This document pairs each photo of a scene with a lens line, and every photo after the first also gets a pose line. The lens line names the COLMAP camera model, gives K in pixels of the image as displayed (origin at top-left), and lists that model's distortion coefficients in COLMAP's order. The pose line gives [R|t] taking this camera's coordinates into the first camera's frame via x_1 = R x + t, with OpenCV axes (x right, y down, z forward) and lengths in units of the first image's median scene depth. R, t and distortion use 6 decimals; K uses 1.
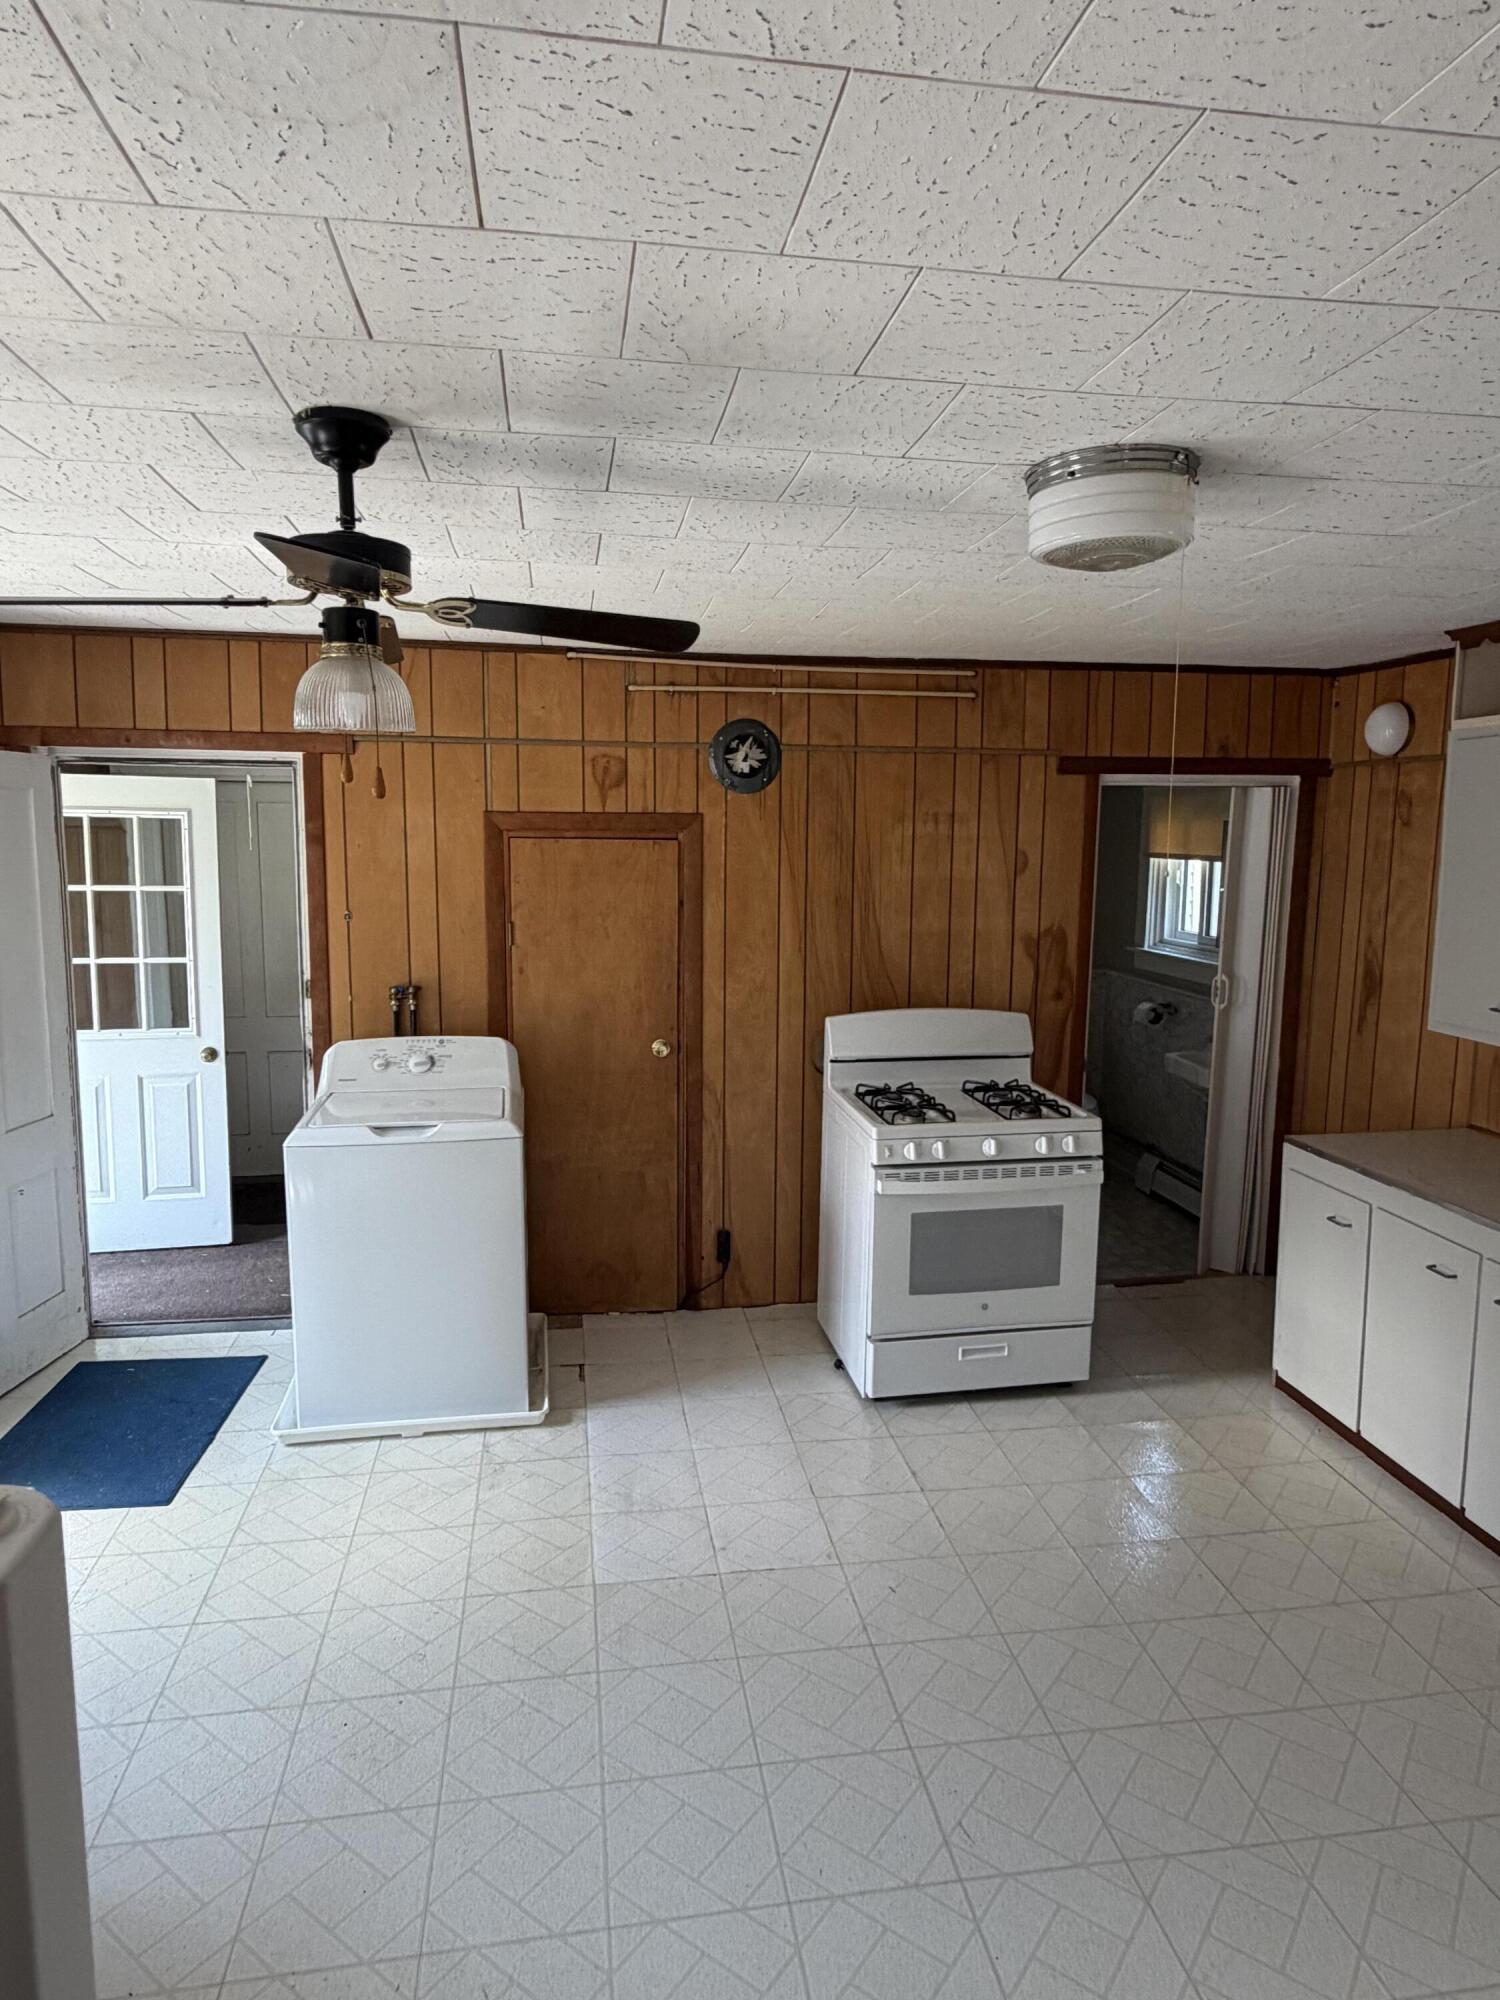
lens RADIAL K [[1190.8, 0, 744.0], [0, 1190.8, 989.0], [0, 0, 1]] dist [-0.008956, 0.002226]
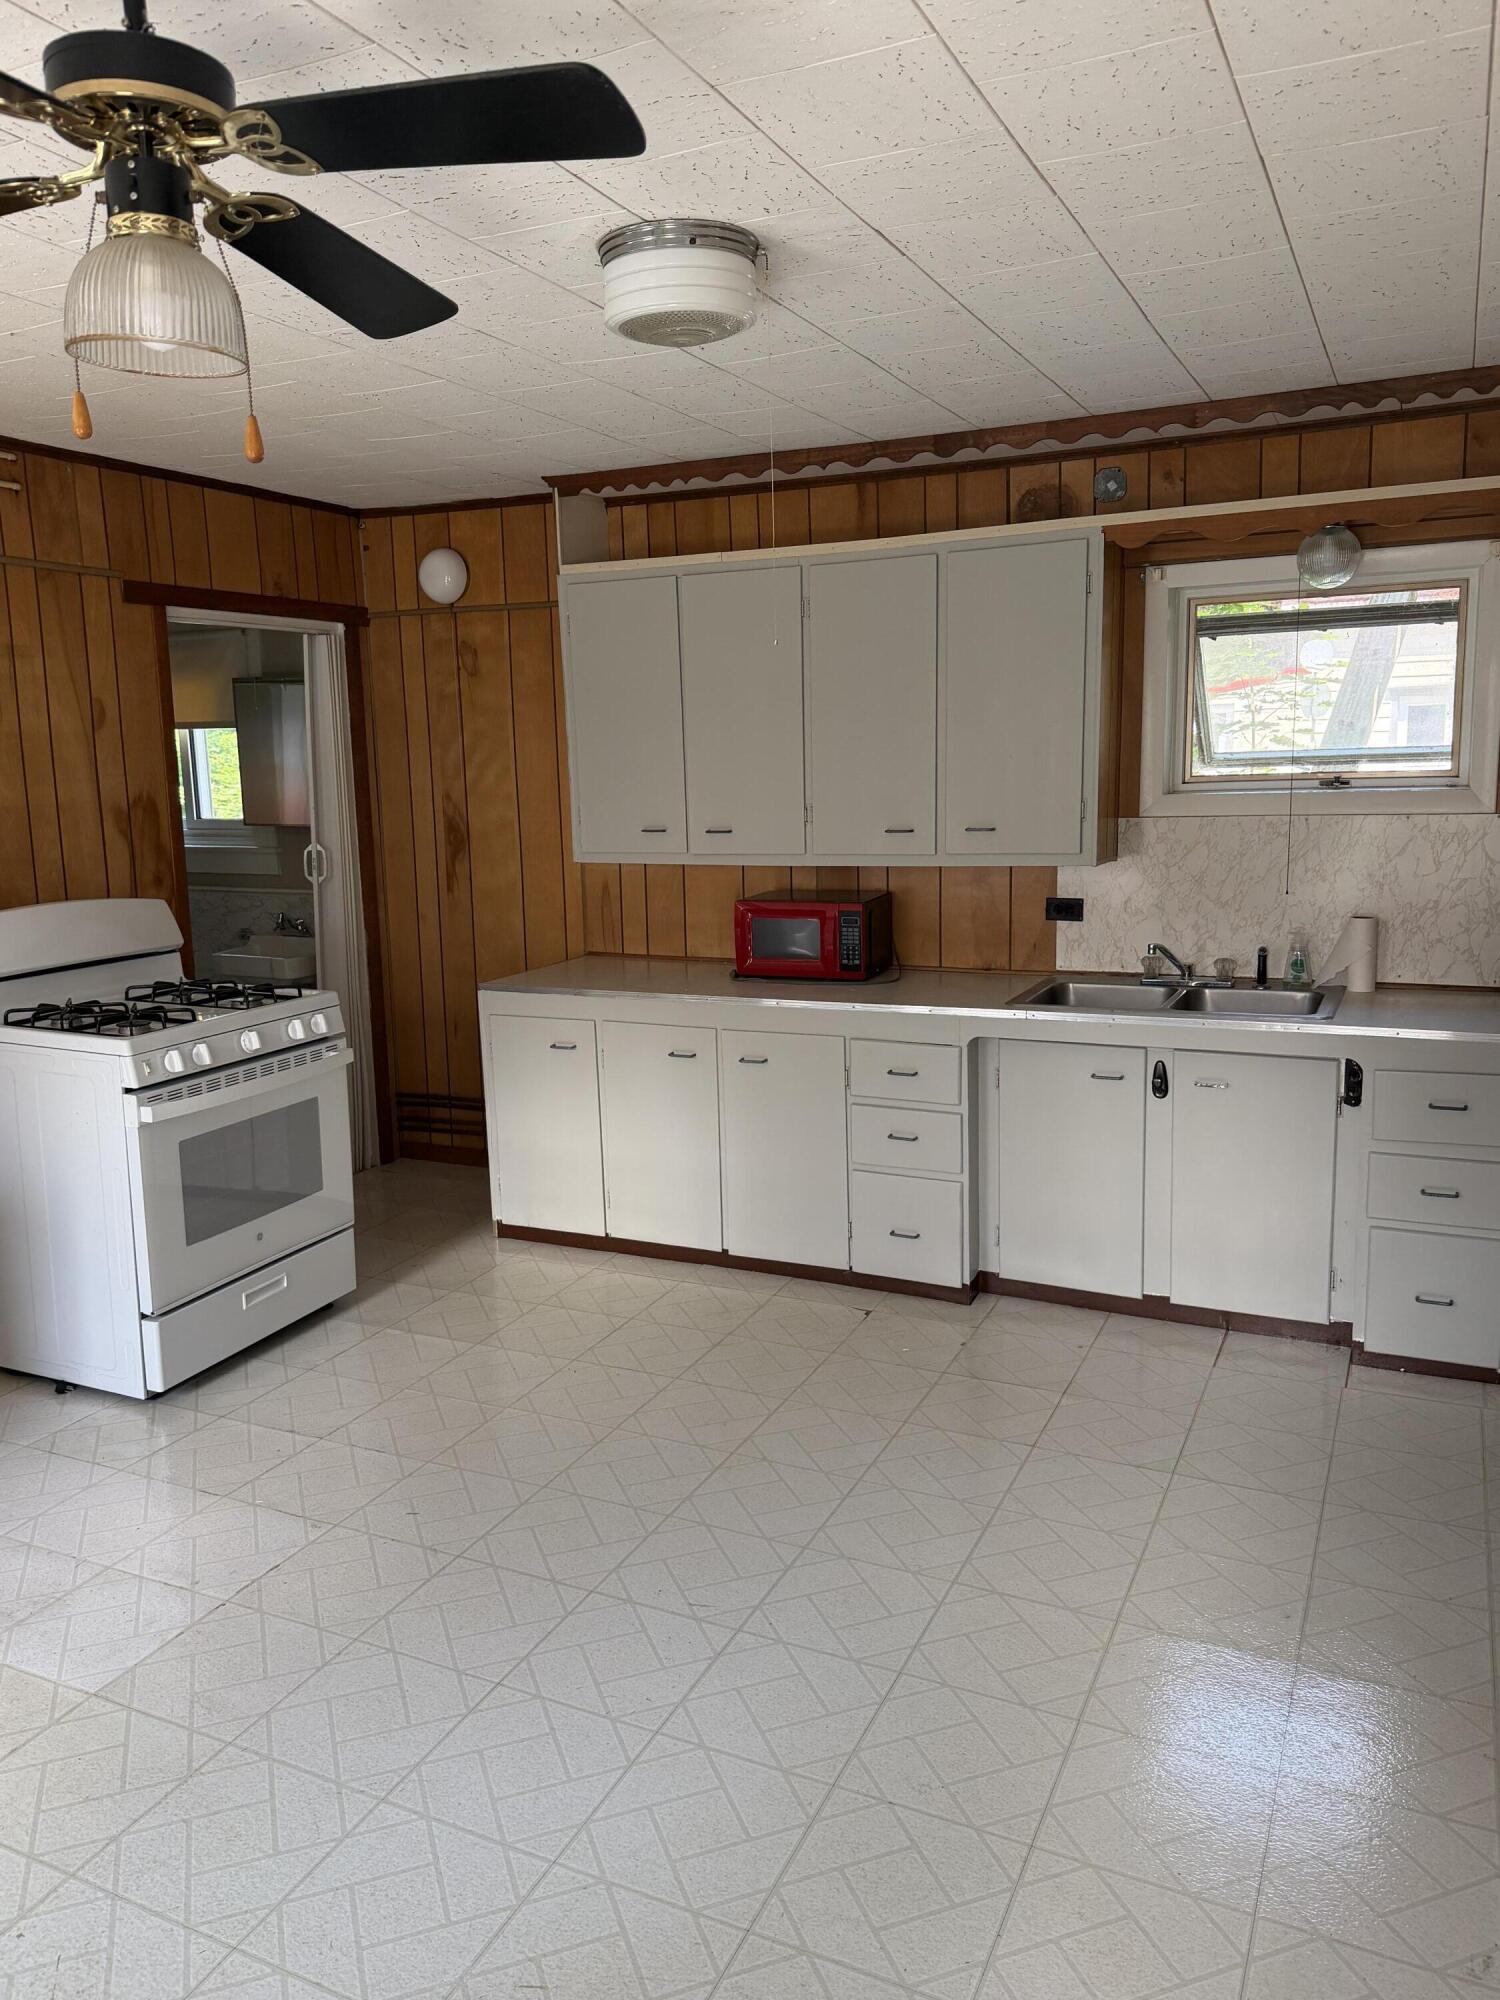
lens RADIAL K [[1455.9, 0, 741.0], [0, 1455.9, 1002.7], [0, 0, 1]] dist [0.069922, -0.026659]
pose [[0.562938, -0.157442, 0.811365, -0.374139], [0.132119, 0.986207, 0.099703, 0.043235], [-0.815871, 0.051070, 0.575975, 0.112518]]
